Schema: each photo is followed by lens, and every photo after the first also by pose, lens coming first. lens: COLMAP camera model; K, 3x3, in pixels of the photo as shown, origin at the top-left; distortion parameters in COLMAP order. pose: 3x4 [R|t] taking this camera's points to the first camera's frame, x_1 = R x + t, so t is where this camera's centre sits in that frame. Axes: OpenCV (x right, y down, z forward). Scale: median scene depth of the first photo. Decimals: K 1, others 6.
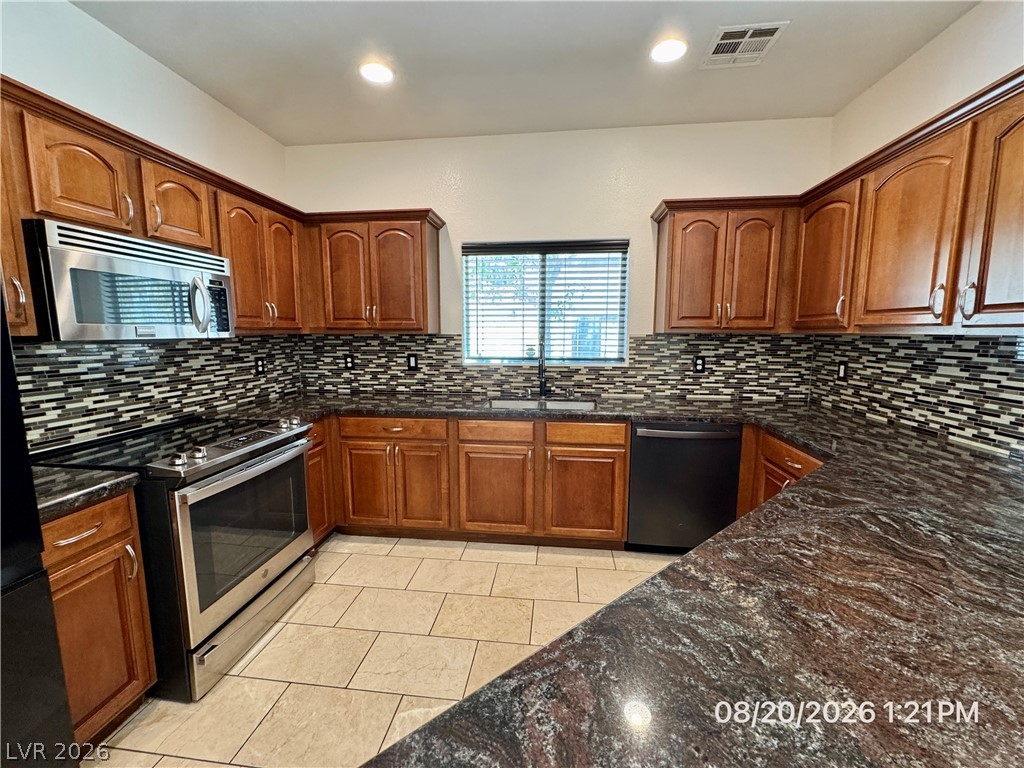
lens RADIAL K [[410.2, 0, 511.4], [0, 410.2, 383.3], [0, 0, 1]] dist [-0.003808, 0.000628]
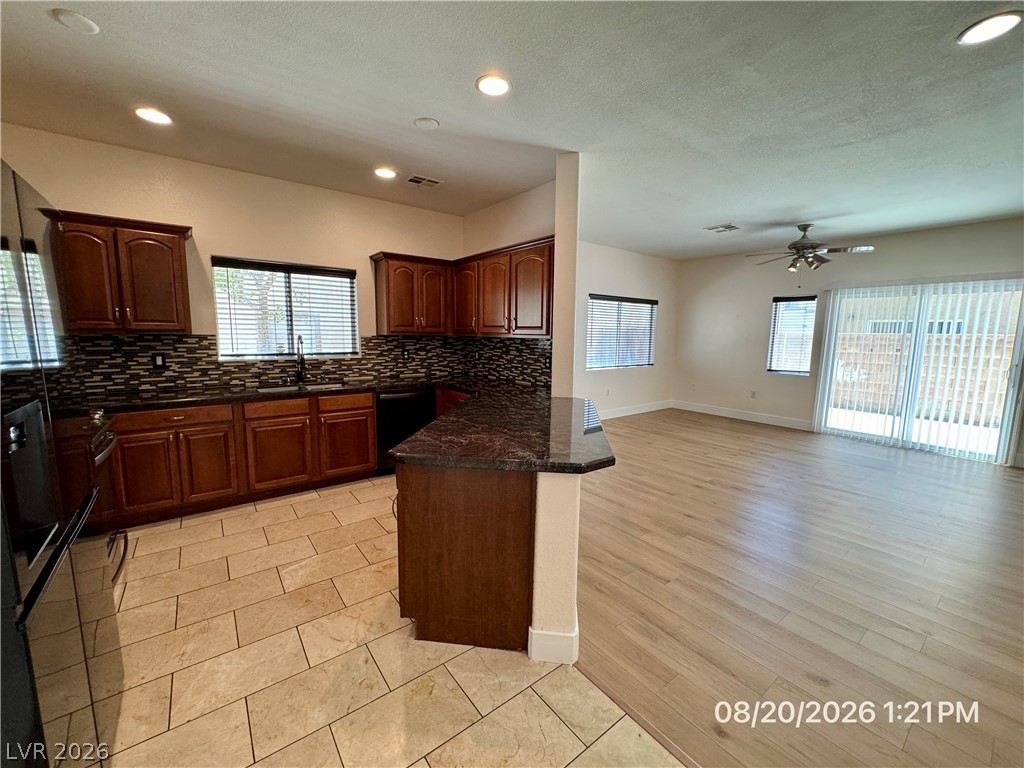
lens RADIAL K [[410.2, 0, 513.4], [0, 410.2, 384.3], [0, 0, 1]] dist [-0.003808, 0.000628]
pose [[0.715953, -0.079094, 0.693653, -0.373462], [0.073106, 0.996593, 0.038181, 0.040216], [-0.694310, 0.023374, 0.719296, -0.448889]]
